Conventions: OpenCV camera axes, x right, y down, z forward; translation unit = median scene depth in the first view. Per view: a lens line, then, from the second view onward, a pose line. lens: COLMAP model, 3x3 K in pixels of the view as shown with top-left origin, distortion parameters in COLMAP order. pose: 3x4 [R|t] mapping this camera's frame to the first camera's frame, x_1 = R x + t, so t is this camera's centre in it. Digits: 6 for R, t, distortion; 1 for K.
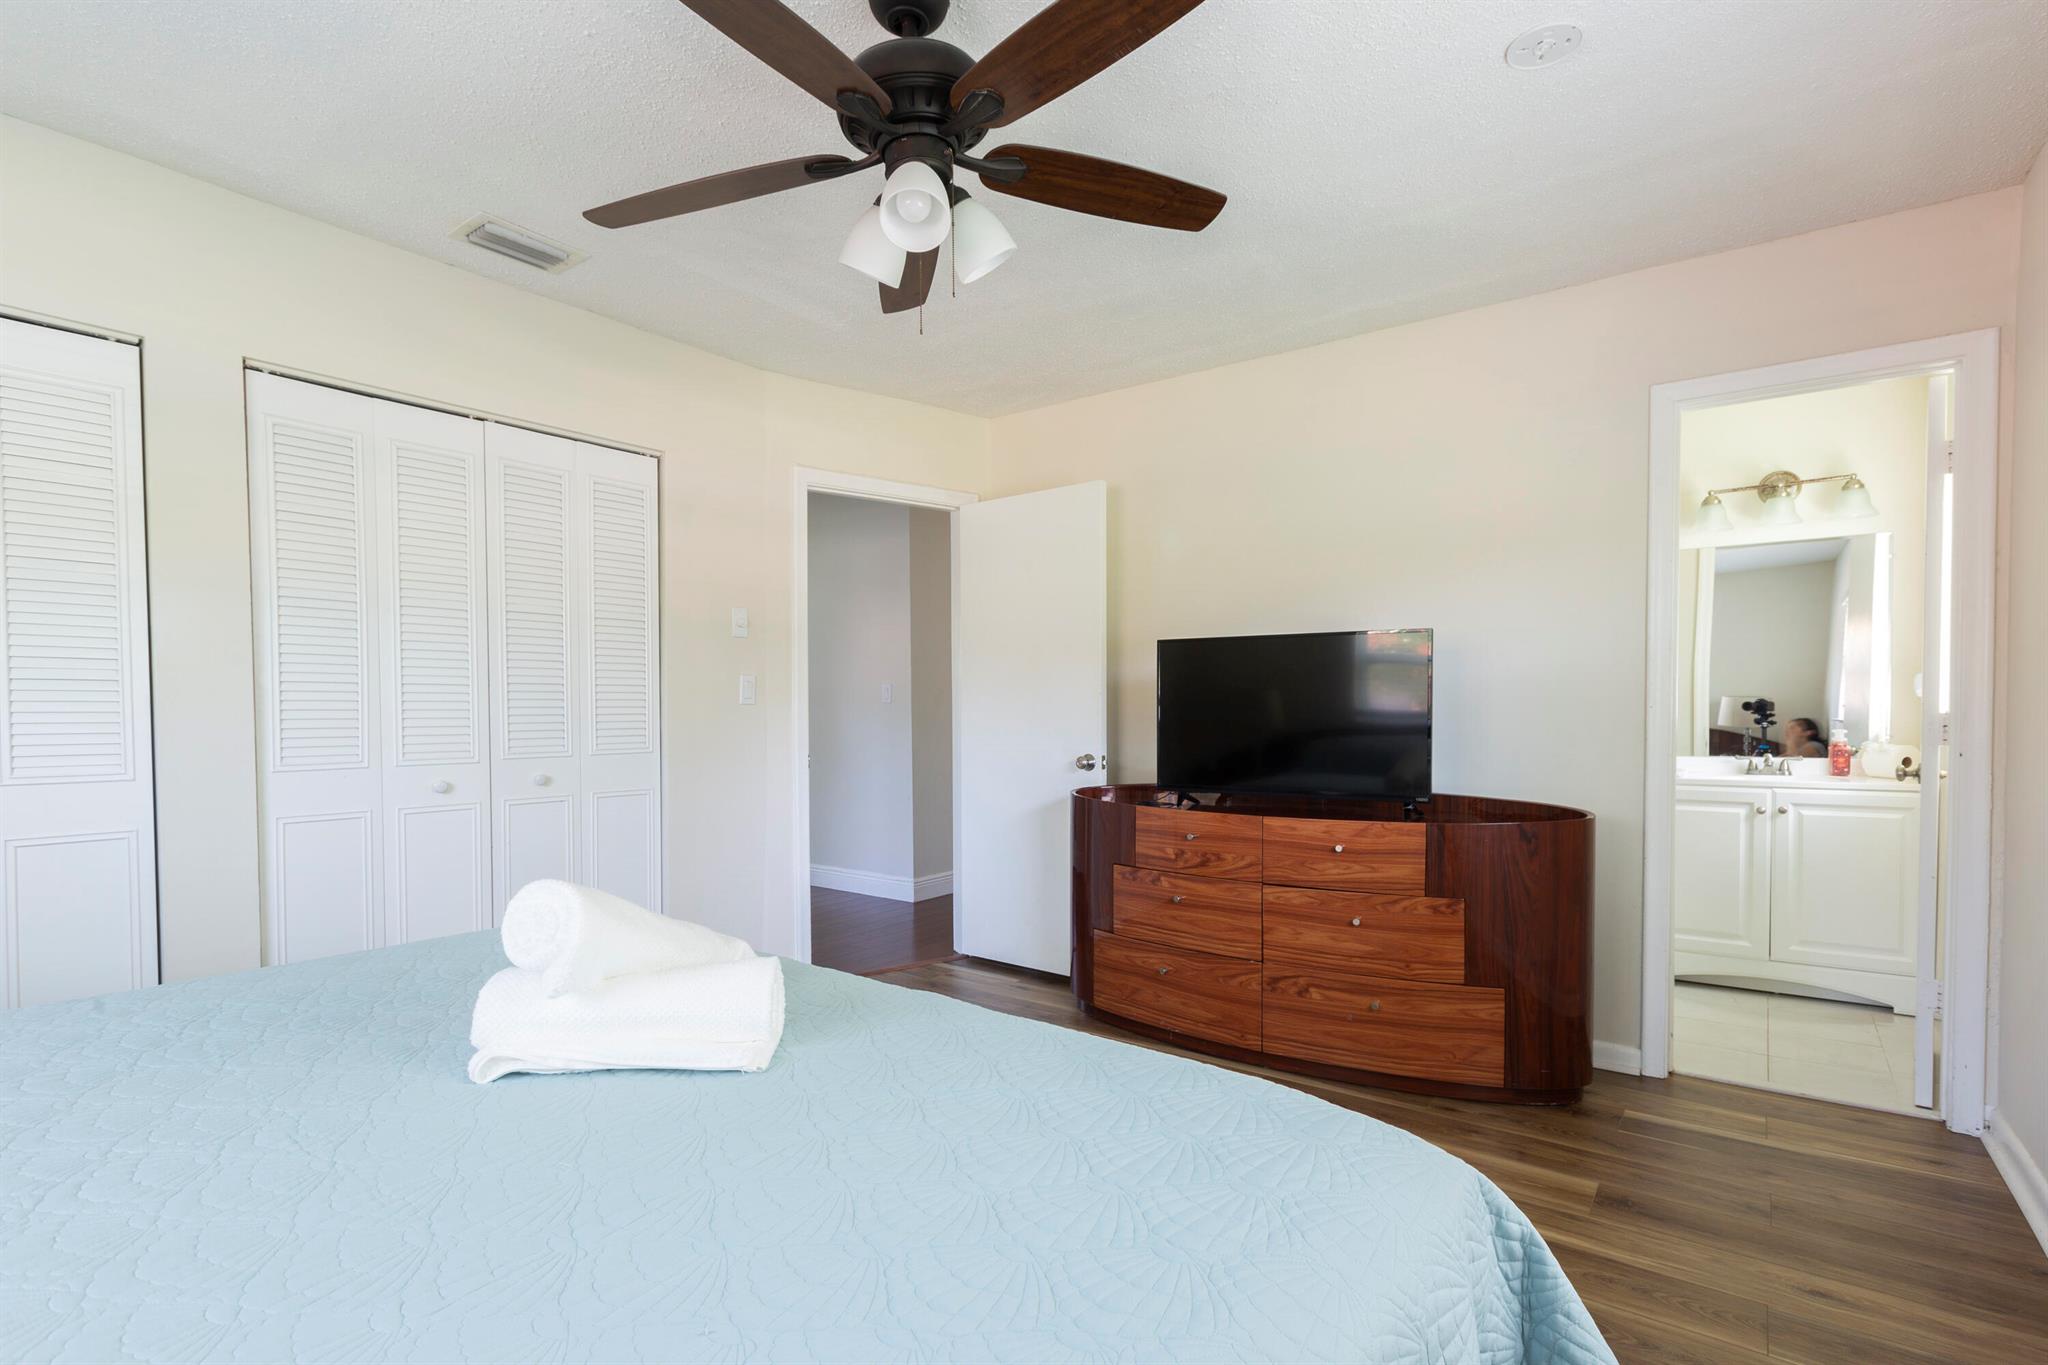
lens RADIAL K [[967.8, 0, 1013.4], [0, 967.8, 735.6], [0, 0, 1]] dist [0.001812, -0.000275]
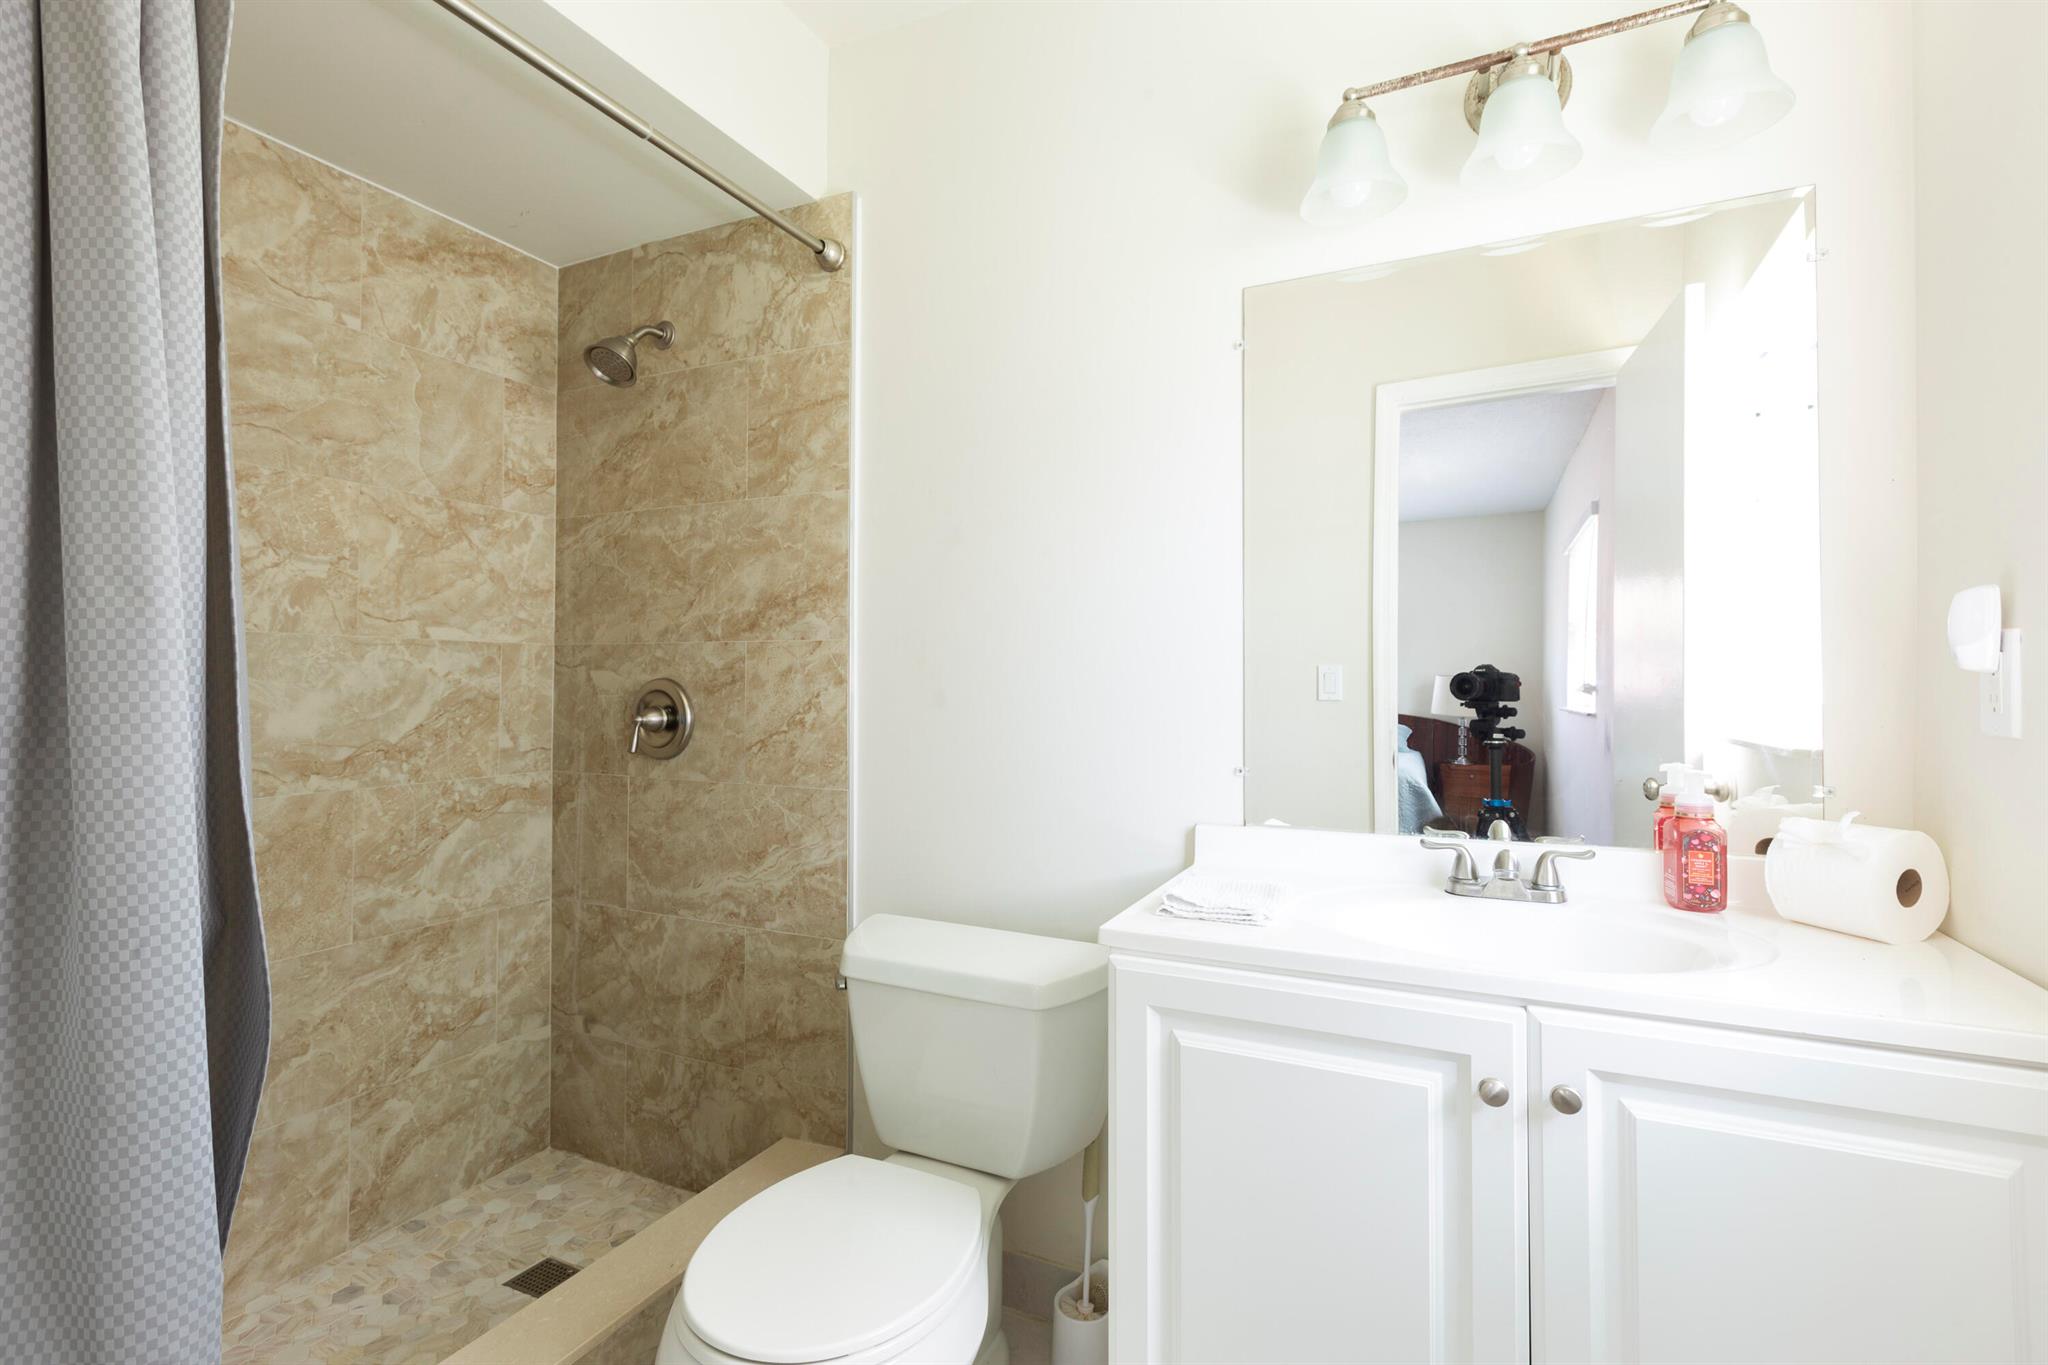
lens RADIAL K [[967.8, 0, 1022.0], [0, 967.8, 686.1], [0, 0, 1]] dist [0.001812, -0.000275]
pose [[0.976151, 0.002250, 0.217082, 0.568860], [0.004614, 0.999505, -0.031107, -0.025721], [-0.217045, 0.031367, 0.975658, 0.741065]]
